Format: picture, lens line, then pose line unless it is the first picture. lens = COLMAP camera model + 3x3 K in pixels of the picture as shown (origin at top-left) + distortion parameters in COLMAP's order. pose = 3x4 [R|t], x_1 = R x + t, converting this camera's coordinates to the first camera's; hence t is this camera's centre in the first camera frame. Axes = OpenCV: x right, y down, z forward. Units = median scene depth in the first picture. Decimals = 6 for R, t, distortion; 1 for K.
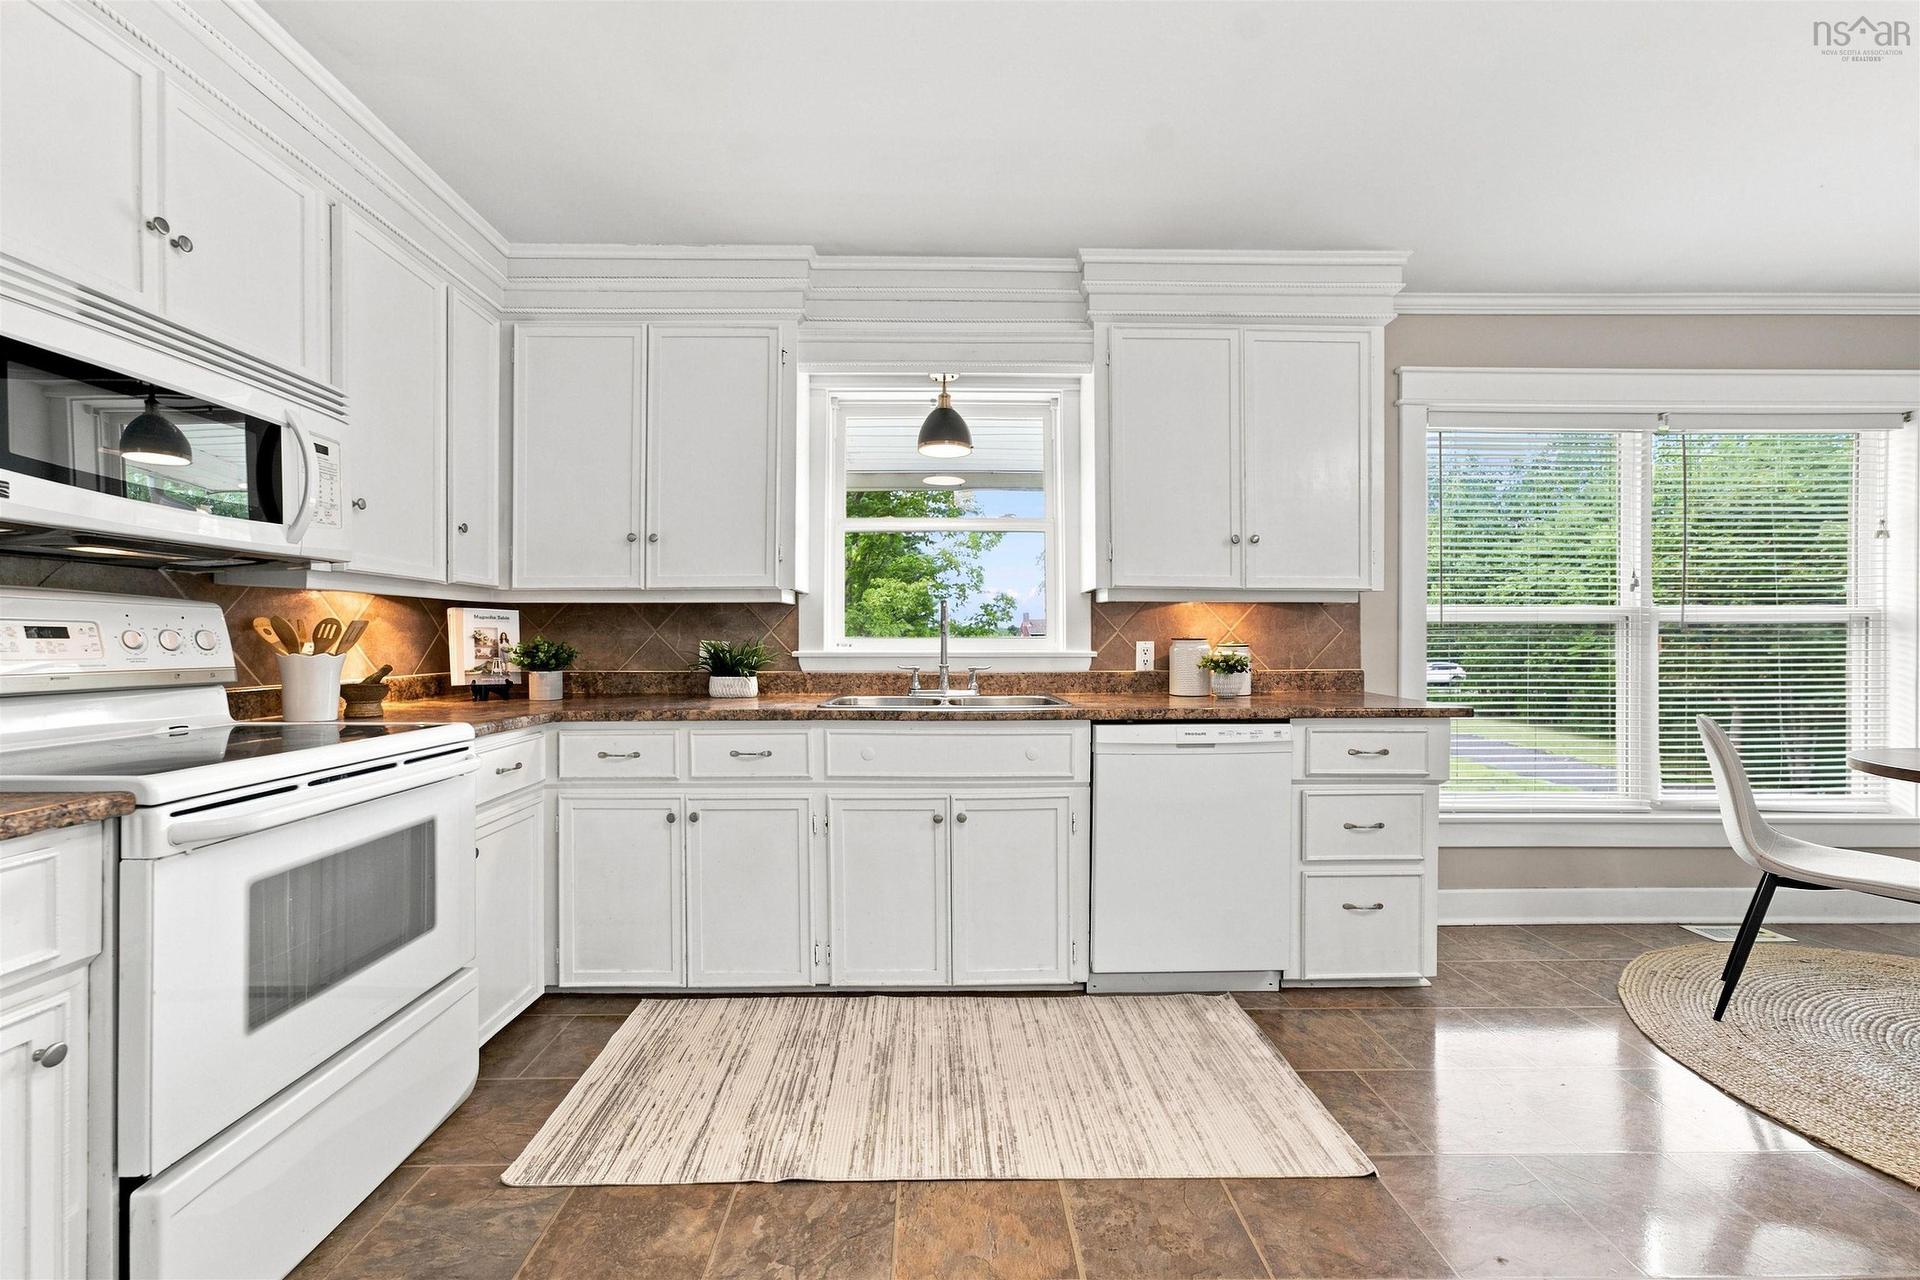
lens RADIAL K [[800.7, 0, 960.0], [0, 800.7, 640.0], [0, 0, 1]] dist [-0.047895, 0.028428]
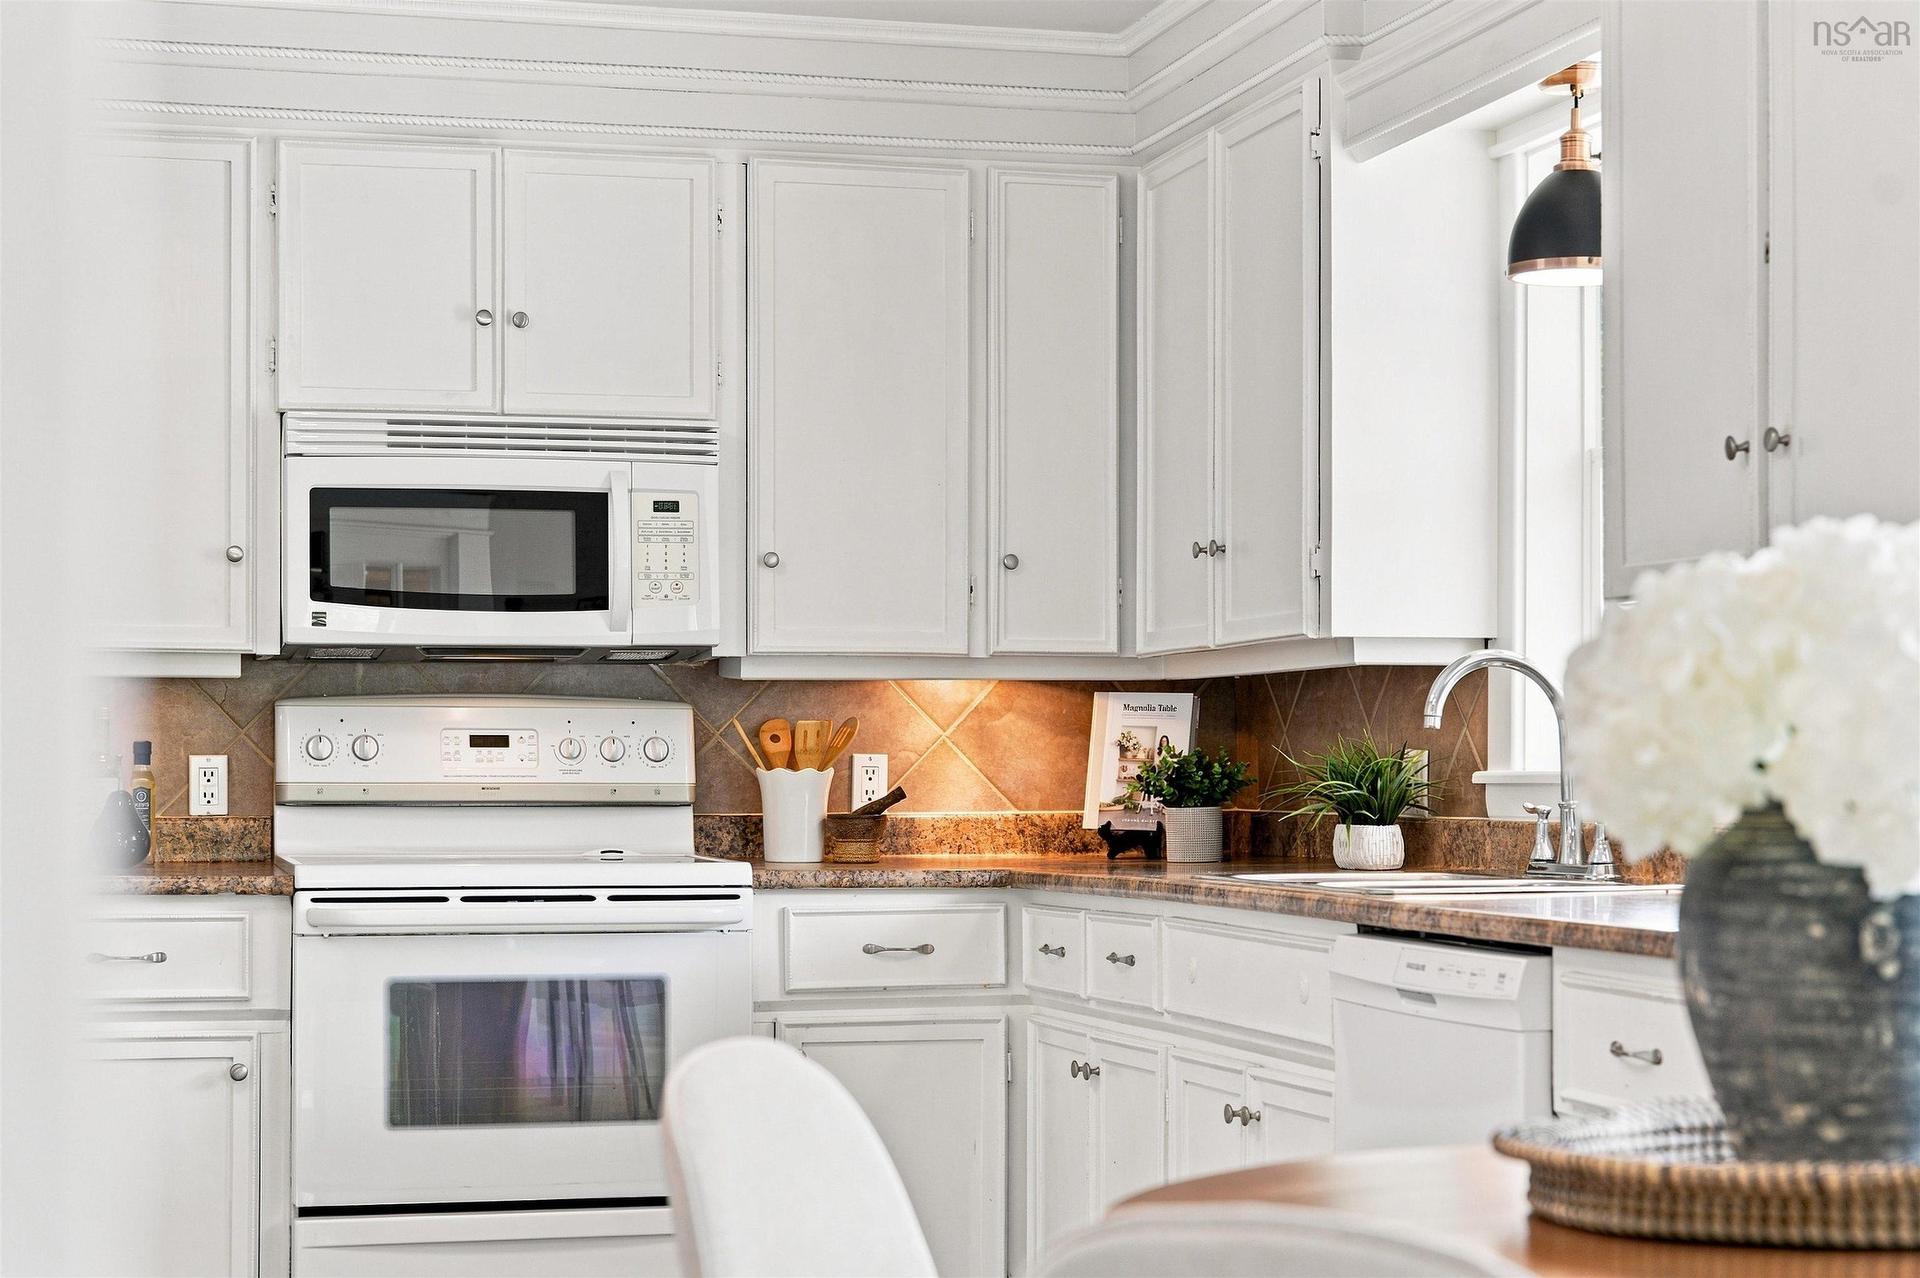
lens RADIAL K [[3533.0, 0, 961.2], [0, 3533.0, 684.1], [0, 0, 1]] dist [0.026856, 0.065830]
pose [[0.225590, -0.024513, -0.973914, 1.815127], [0.000040, 0.999684, -0.025152, 0.016694], [0.974222, 0.005635, 0.225519, 0.327946]]
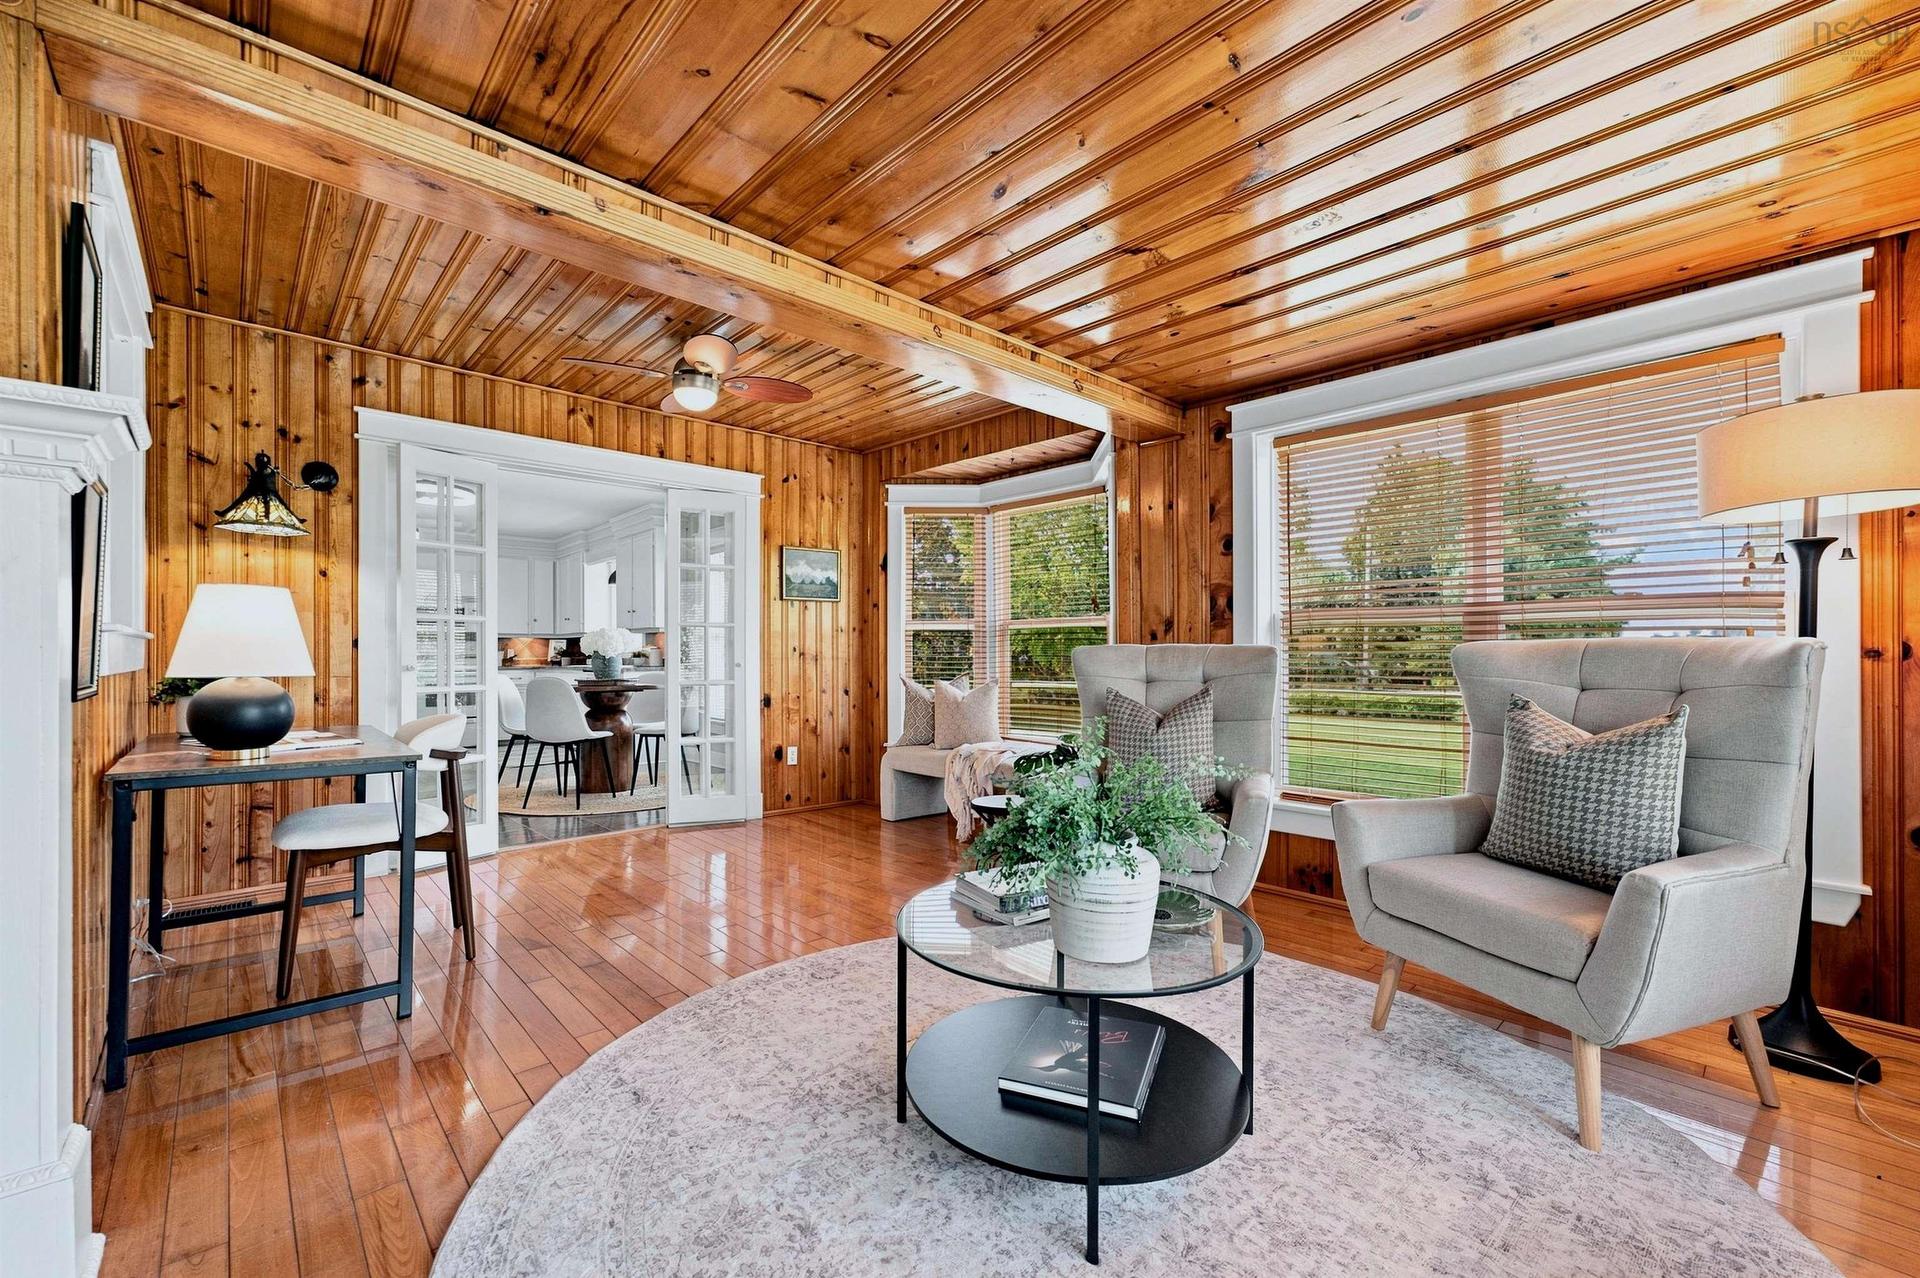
lens RADIAL K [[800.7, 0, 960.0], [0, 800.7, 639.0], [0, 0, 1]] dist [-0.047895, 0.028428]
pose [[0.654917, -0.009034, -0.755647, 3.421132], [0.004494, 0.999957, -0.008059, -0.005135], [0.755688, 0.001882, 0.654929, 0.017283]]
